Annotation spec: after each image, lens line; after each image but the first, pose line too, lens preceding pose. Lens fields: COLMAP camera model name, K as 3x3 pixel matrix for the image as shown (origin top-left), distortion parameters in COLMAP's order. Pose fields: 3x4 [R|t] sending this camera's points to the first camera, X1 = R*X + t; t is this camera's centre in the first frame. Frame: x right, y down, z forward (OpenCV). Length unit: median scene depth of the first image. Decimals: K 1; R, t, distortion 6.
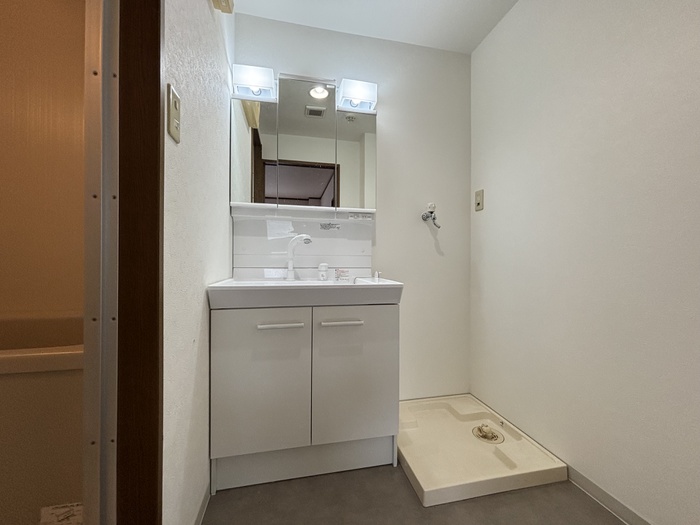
lens RADIAL K [[282.5, 0, 350.3], [0, 282.5, 262.1], [0, 0, 1]] dist [-0.008305, 0.001590]
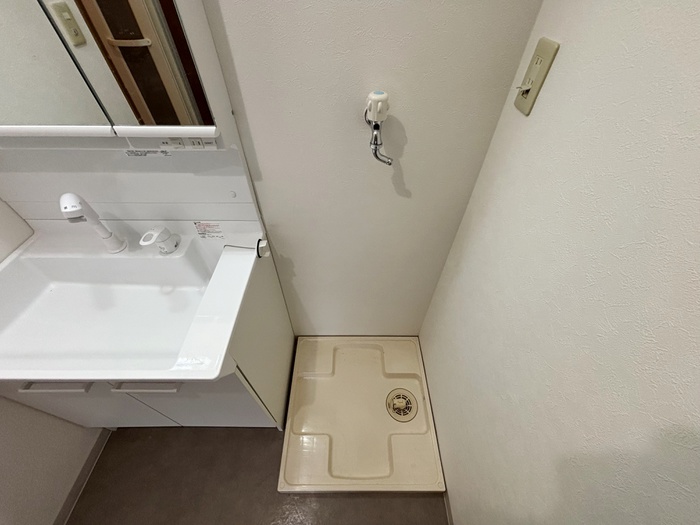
lens RADIAL K [[282.5, 0, 349.4], [0, 282.5, 261.8], [0, 0, 1]] dist [-0.008305, 0.001590]
pose [[0.976226, 0.157770, -0.148628, 0.350383], [0.001045, 0.682269, 0.731100, -0.335182], [0.216750, -0.713875, 0.665885, 0.621365]]
